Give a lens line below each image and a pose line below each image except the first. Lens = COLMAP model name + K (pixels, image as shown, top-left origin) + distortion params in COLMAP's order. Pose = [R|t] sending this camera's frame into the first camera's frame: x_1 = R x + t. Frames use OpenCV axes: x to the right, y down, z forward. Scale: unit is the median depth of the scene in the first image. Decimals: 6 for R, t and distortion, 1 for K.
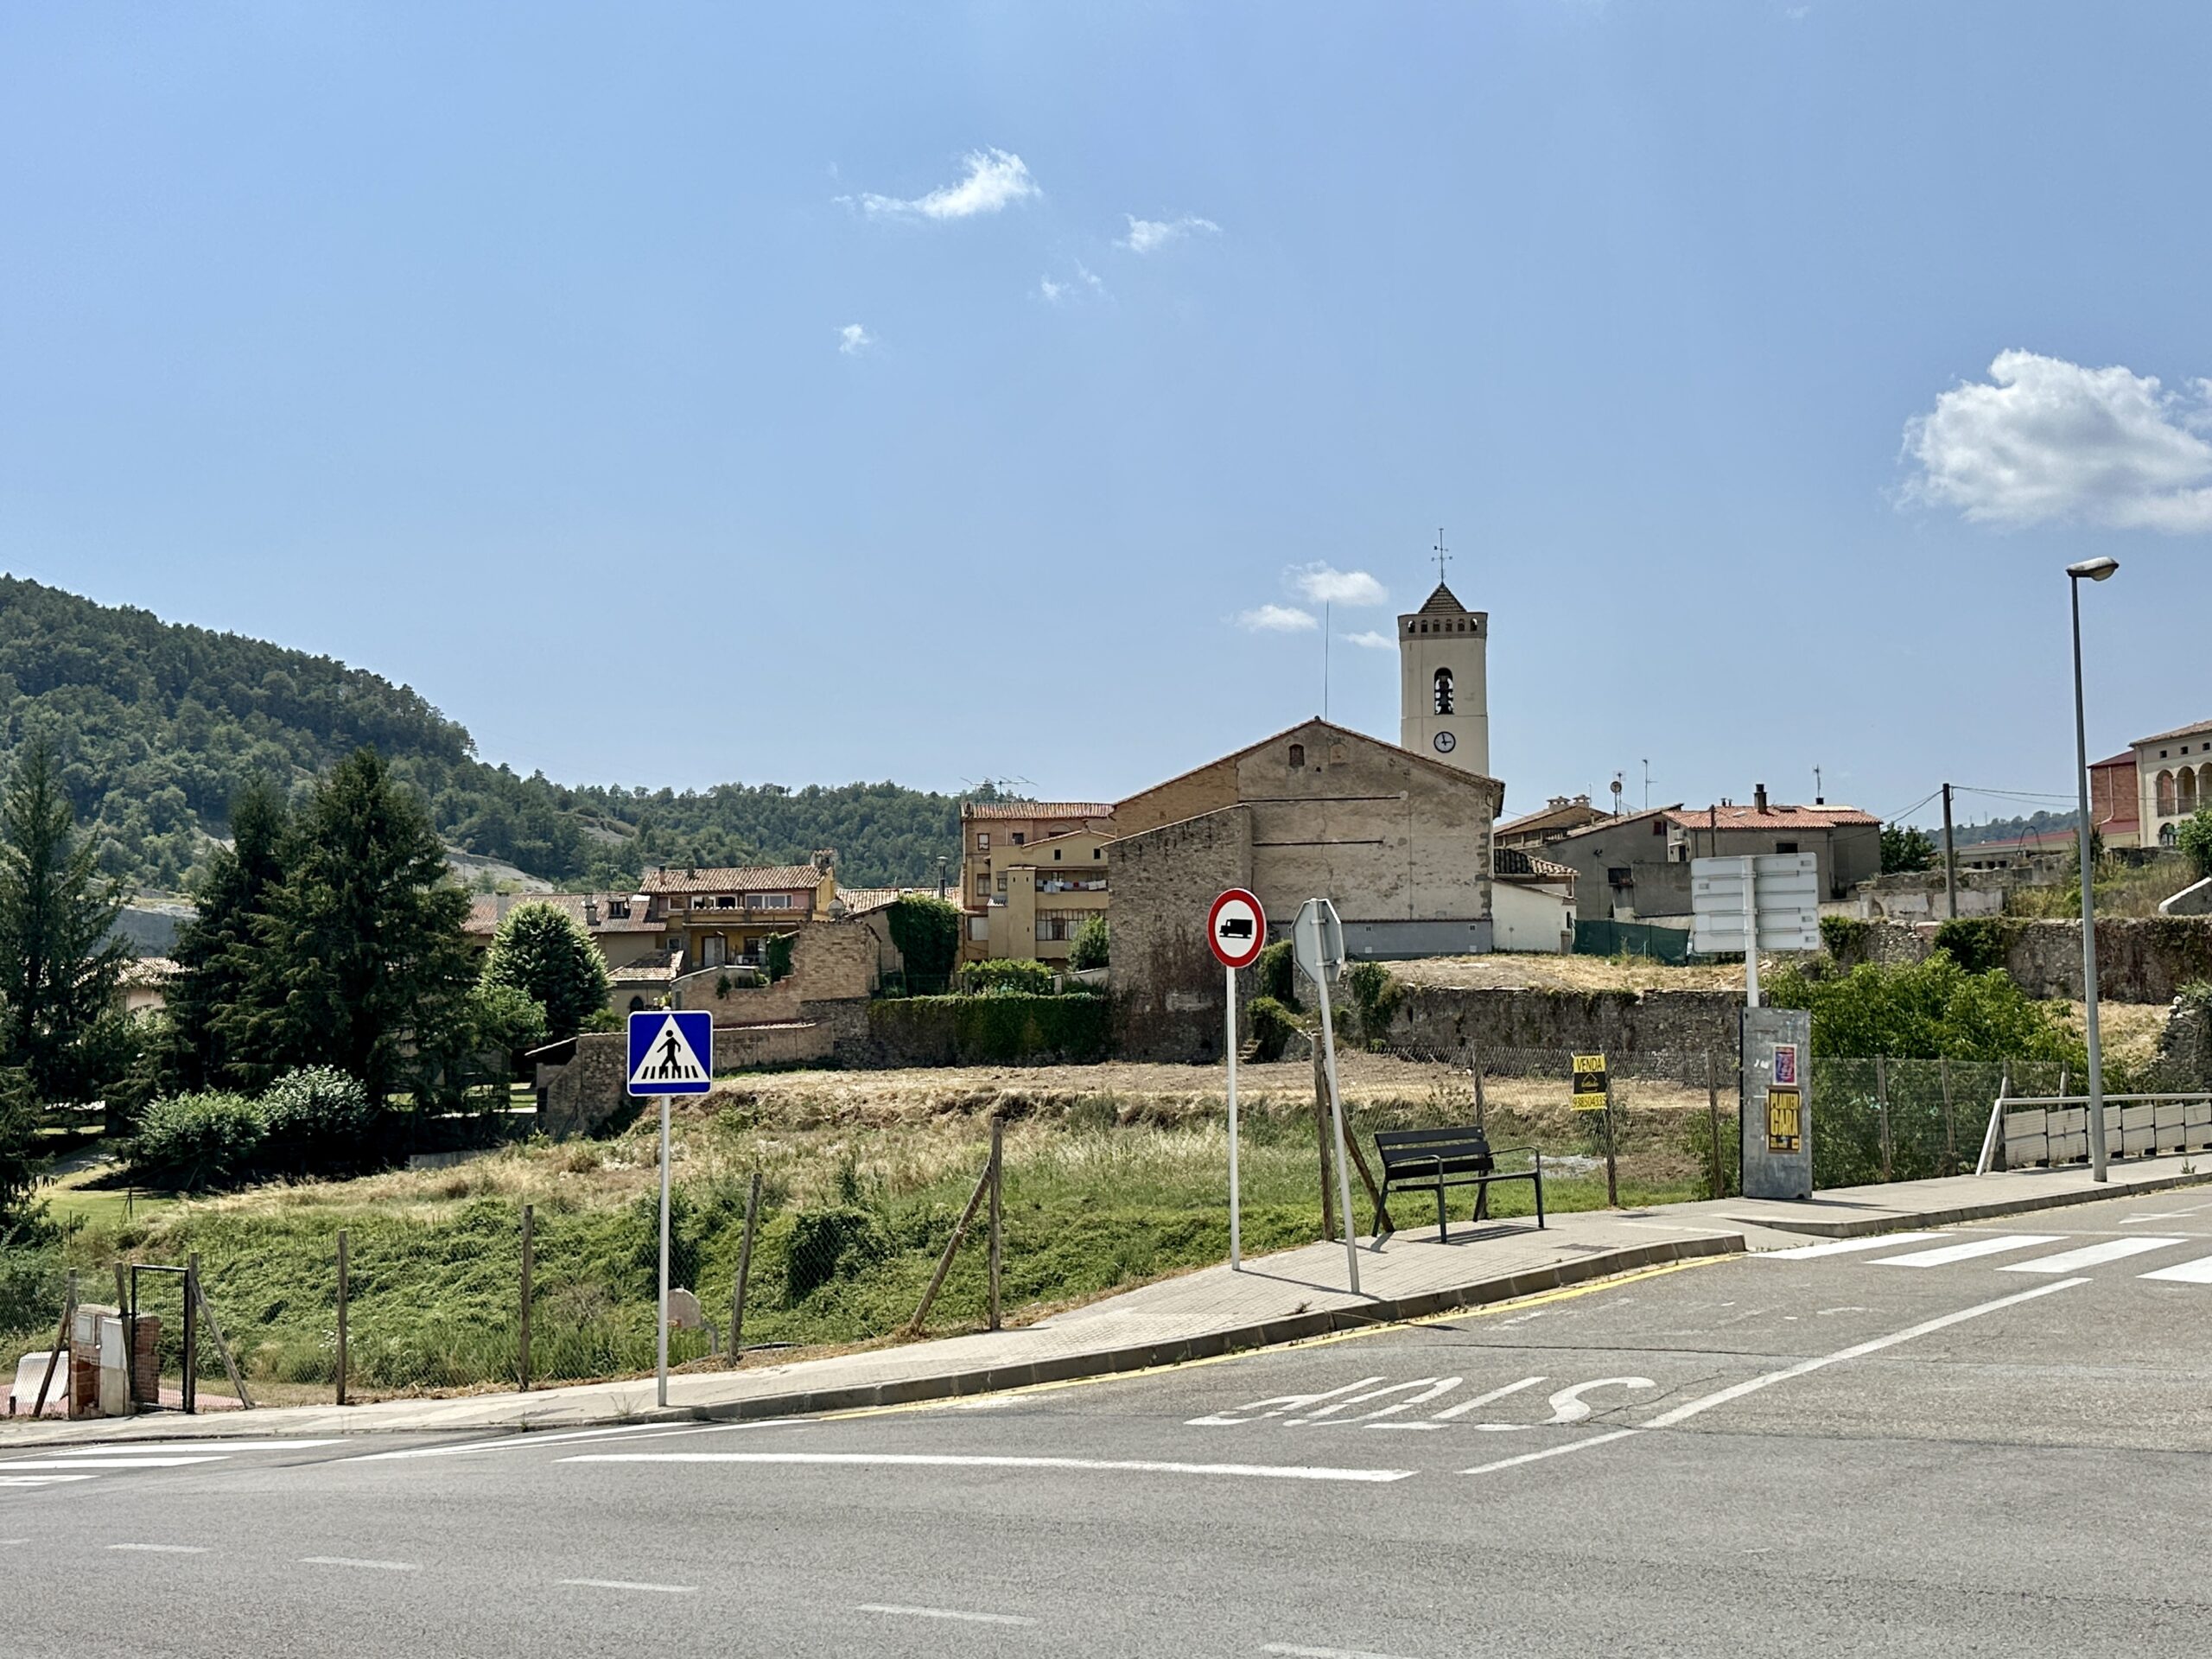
lens RADIAL K [[2323.2, 0, 1101.9], [0, 2323.2, 818.5], [0, 0, 1]] dist [0.138972, -0.197886]
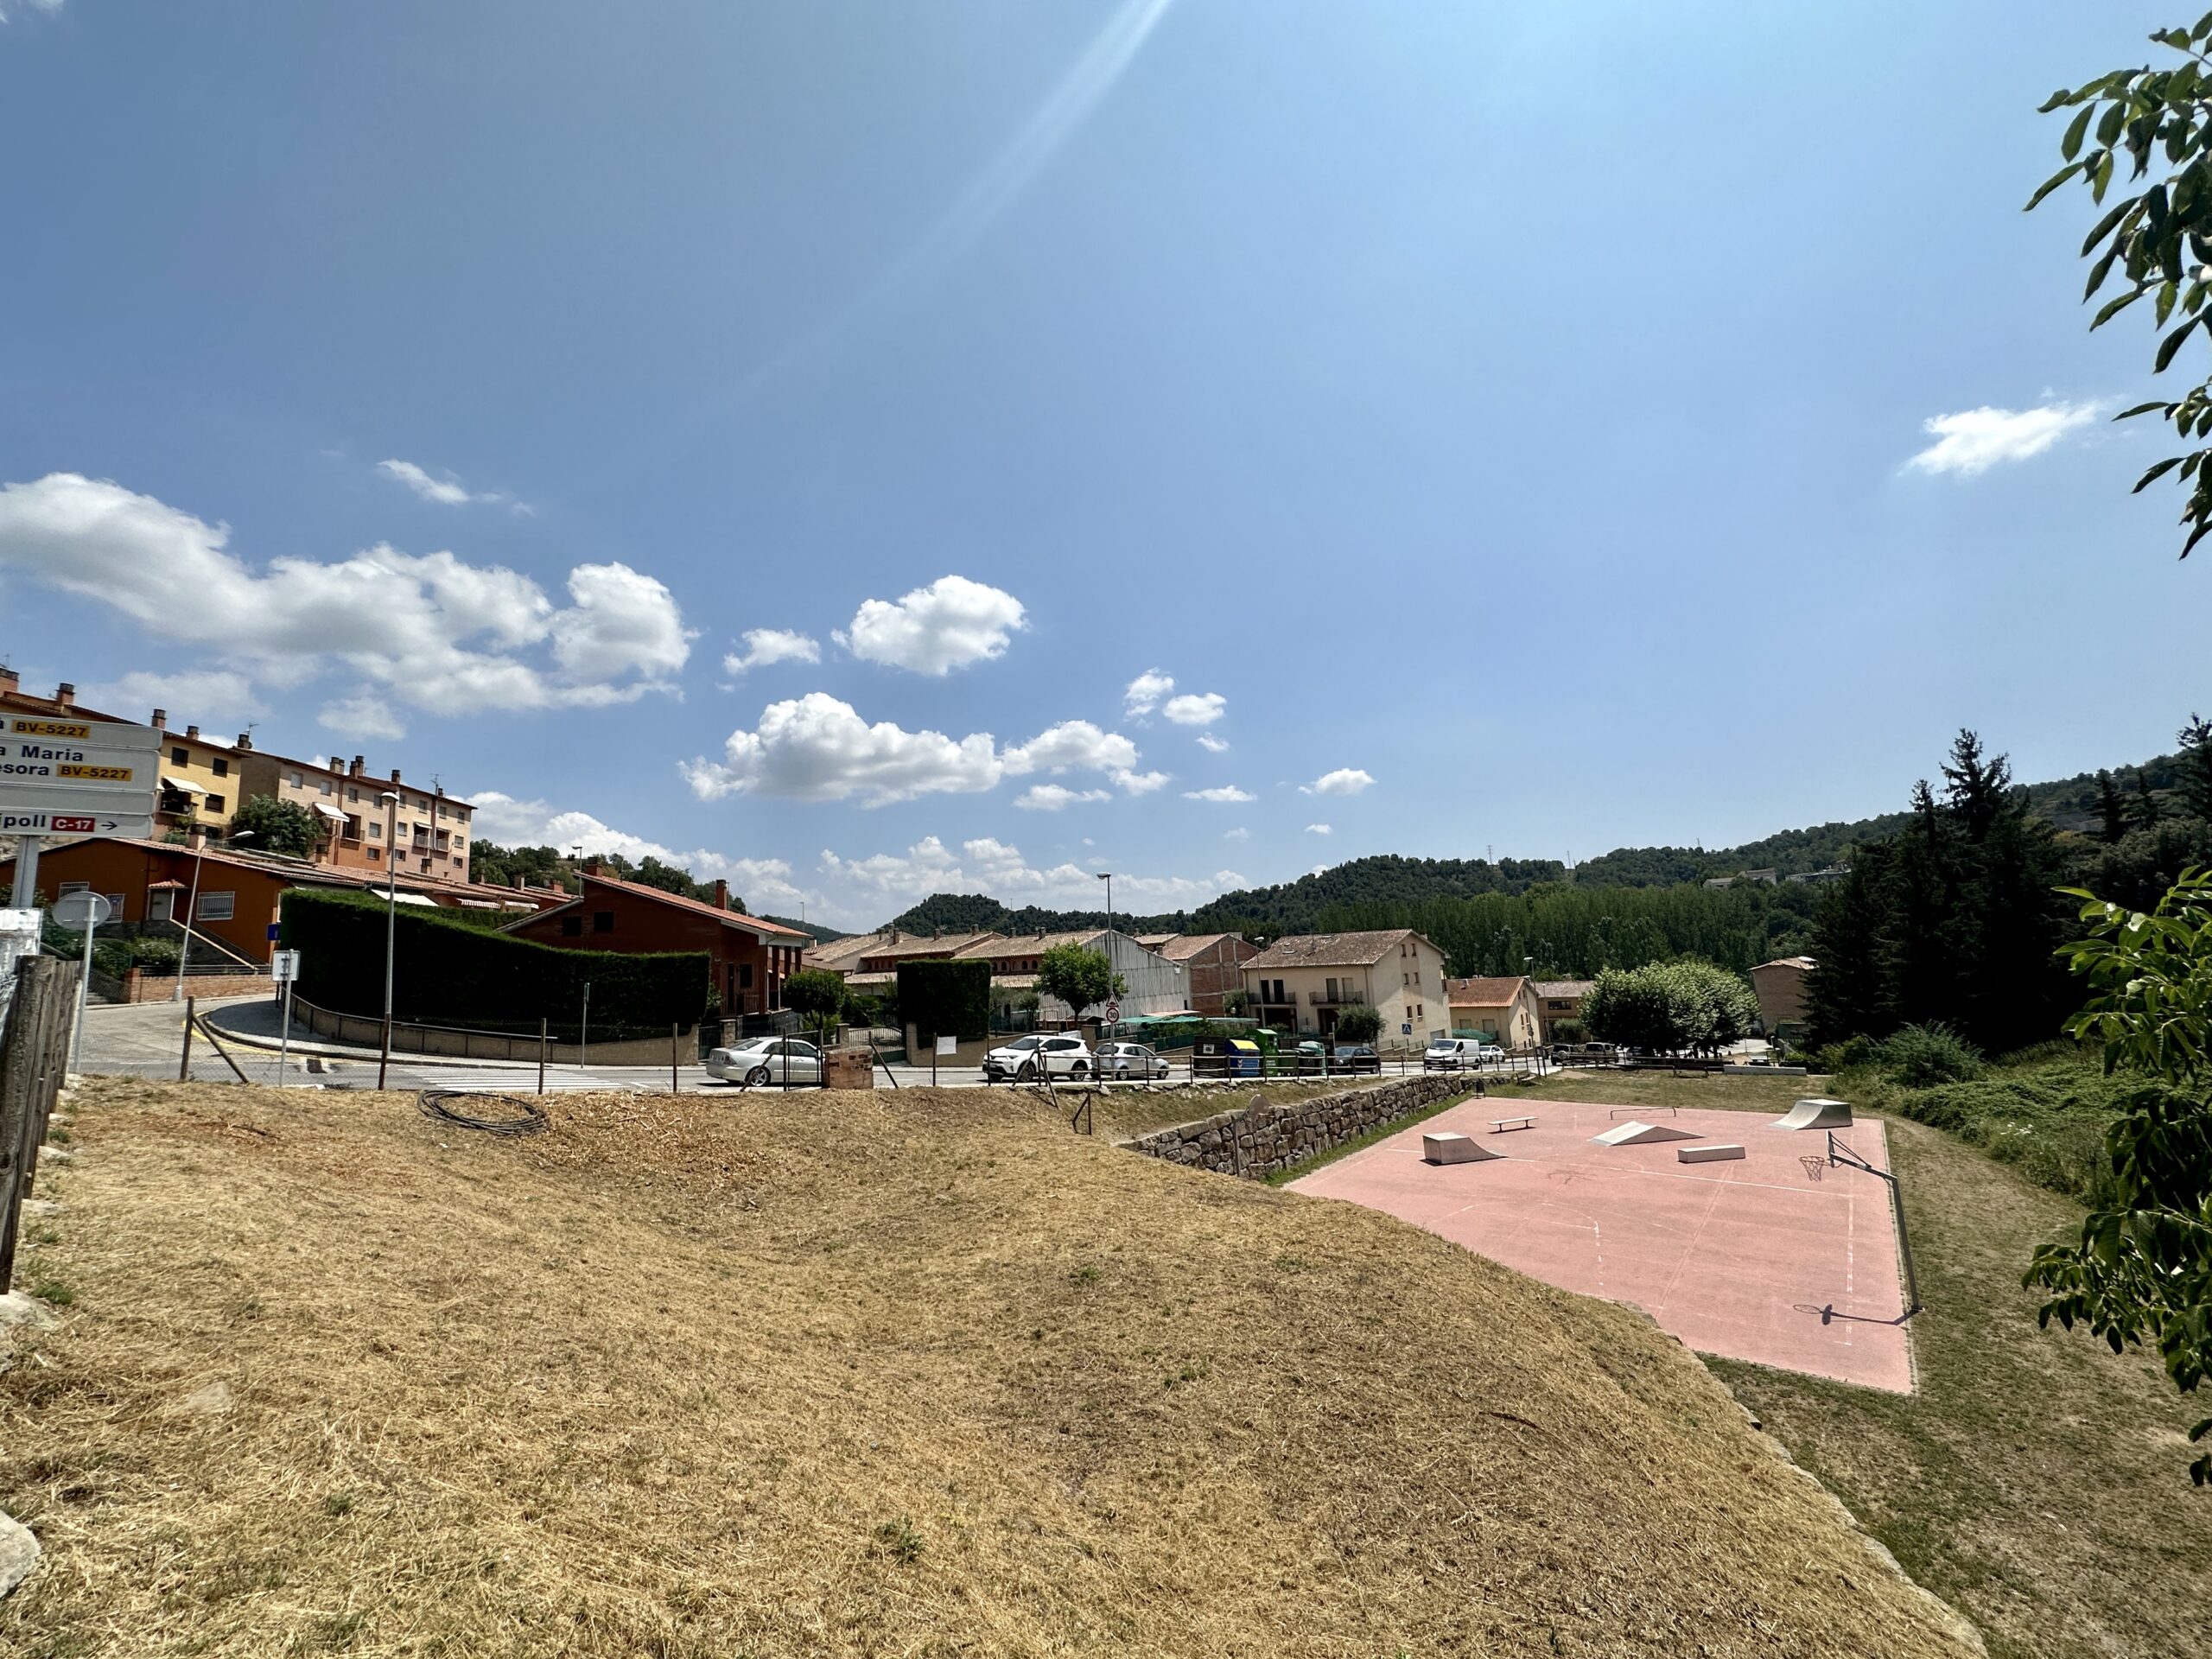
lens RADIAL K [[886.1, 0, 1106.0], [0, 886.1, 829.5], [0, 0, 1]] dist [-0.002914, 0.000355]
pose [[-0.085375, -0.125009, -0.988476, 0.121481], [0.131187, 0.982050, -0.135527, 0.031601], [0.987675, -0.141246, -0.067443, 0.309223]]
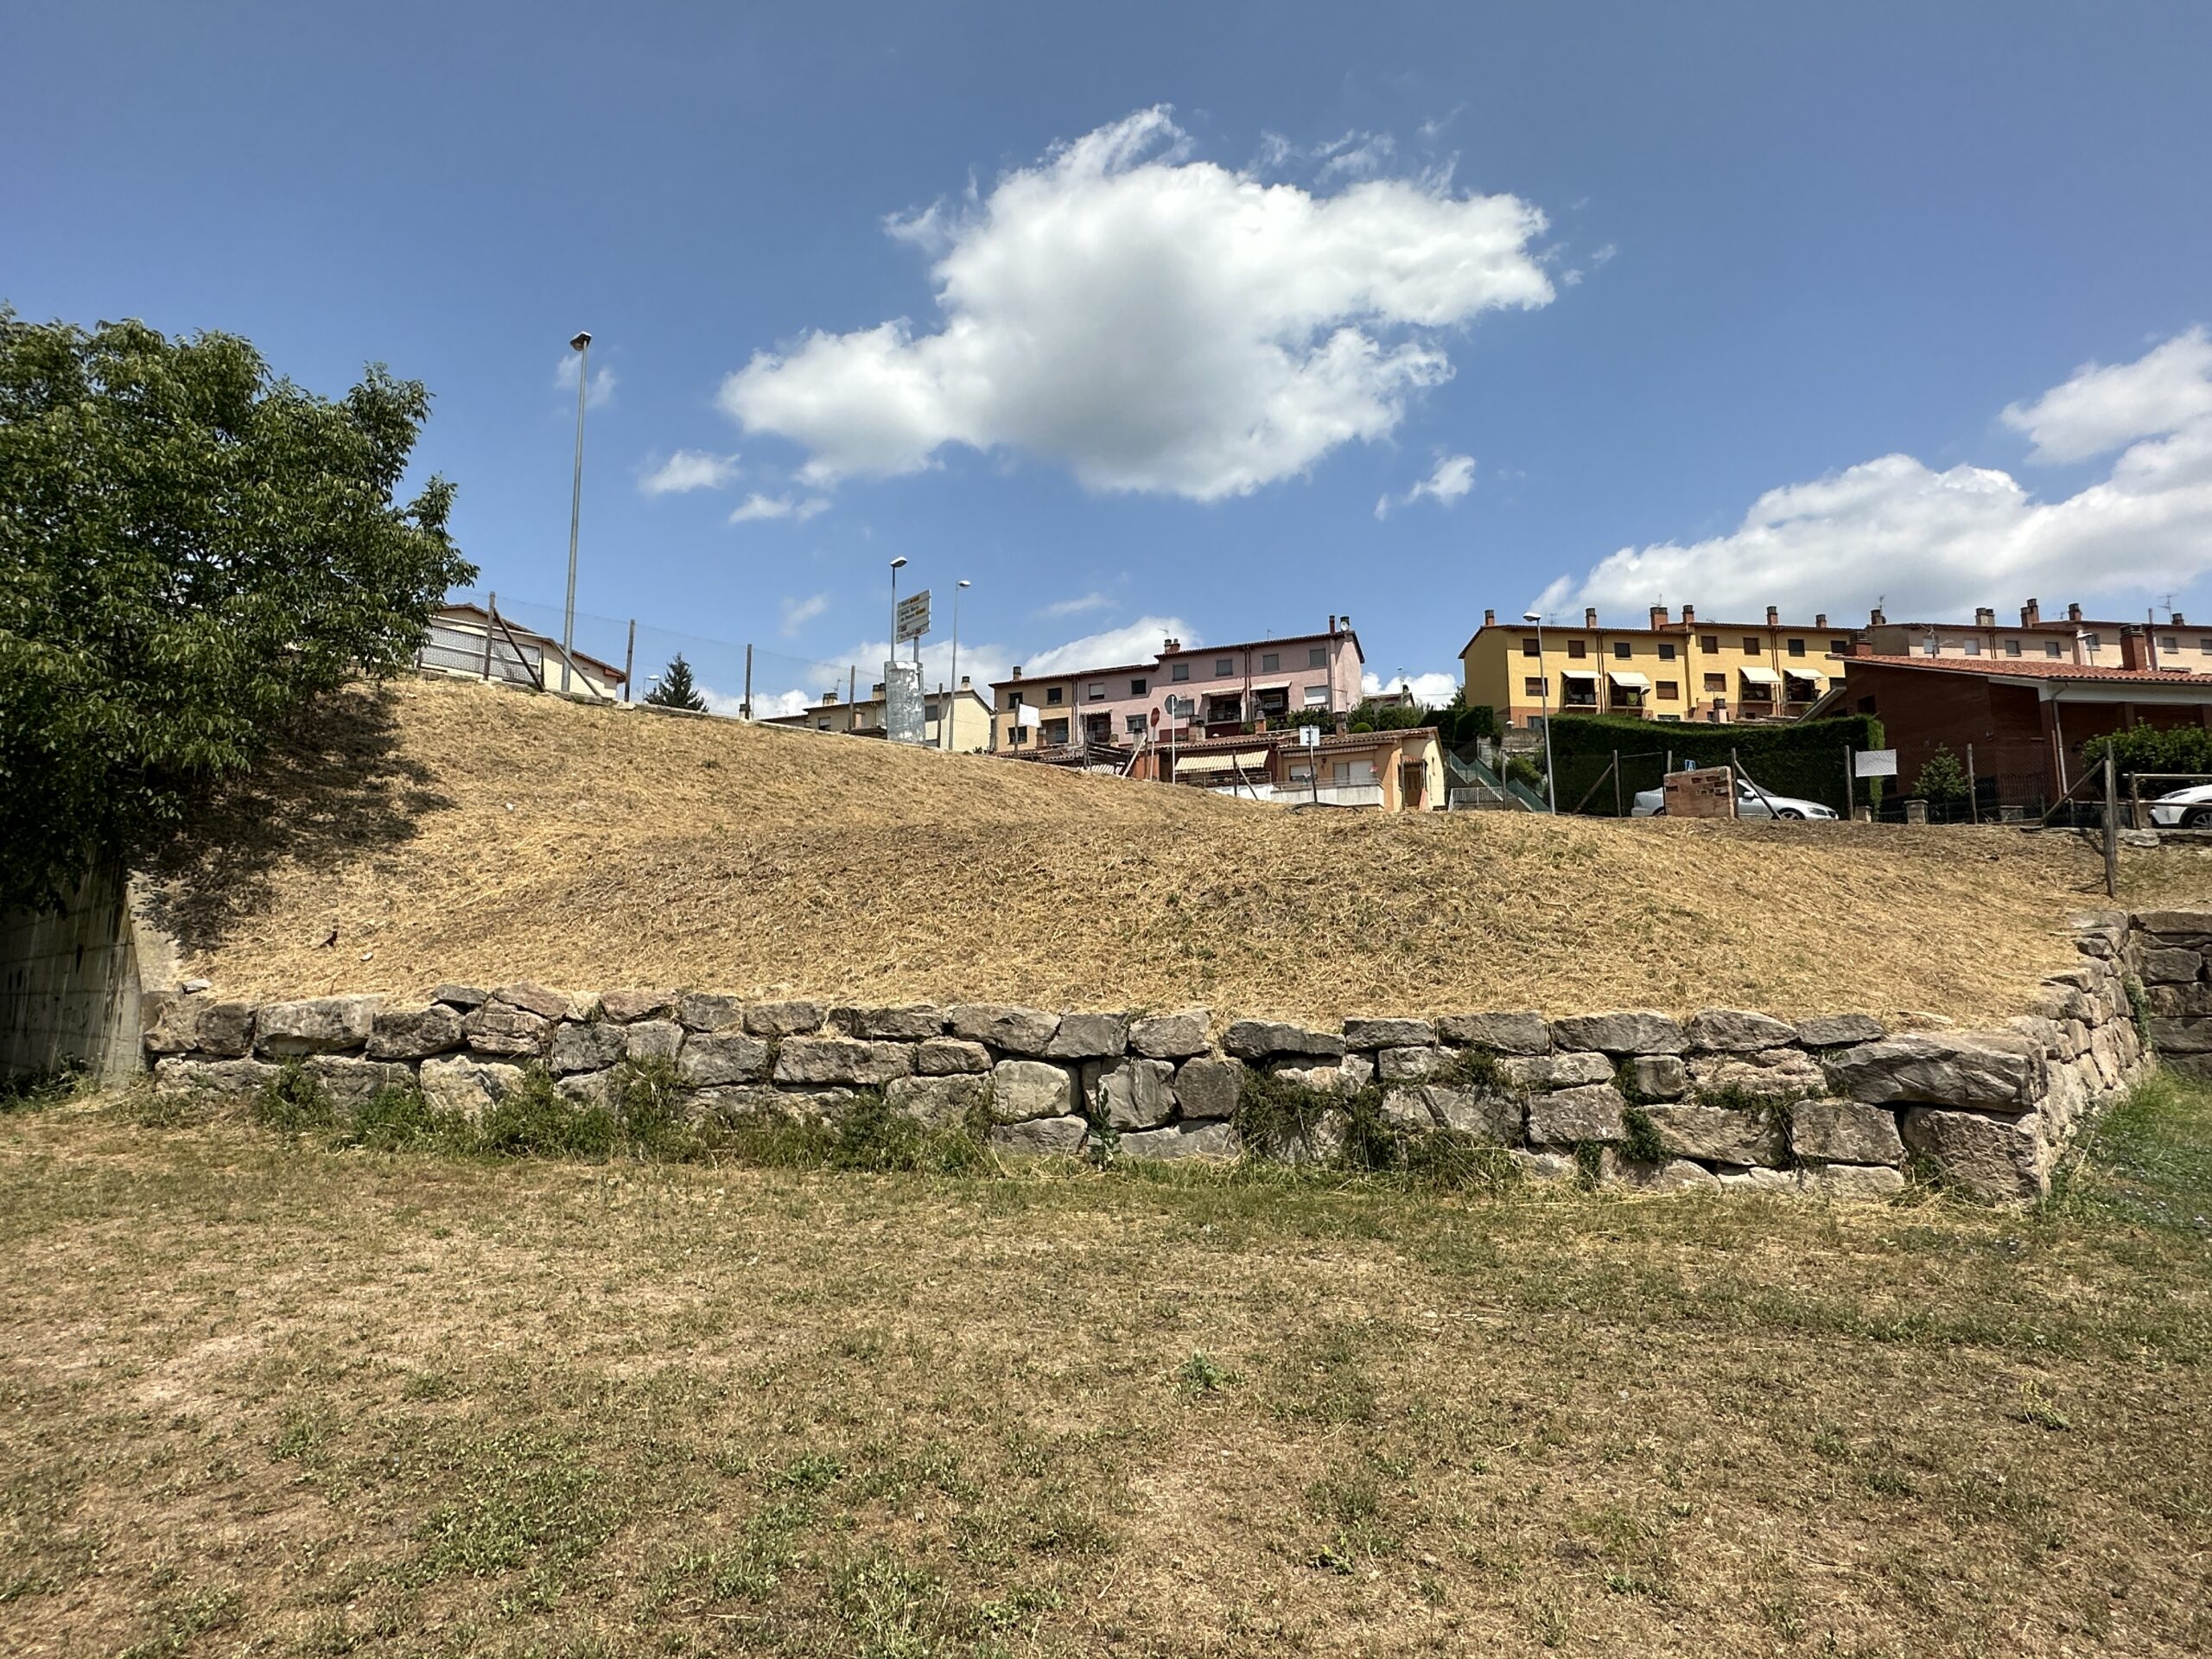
lens RADIAL K [[1197.8, 0, 1106.0], [0, 1197.8, 829.5], [0, 0, 1]] dist [-0.001982, -0.001032]
pose [[-0.996540, 0.026792, 0.078673, 0.004336], [0.009725, 0.977701, -0.209776, 0.105745], [-0.082539, -0.208285, -0.974579, 0.460028]]
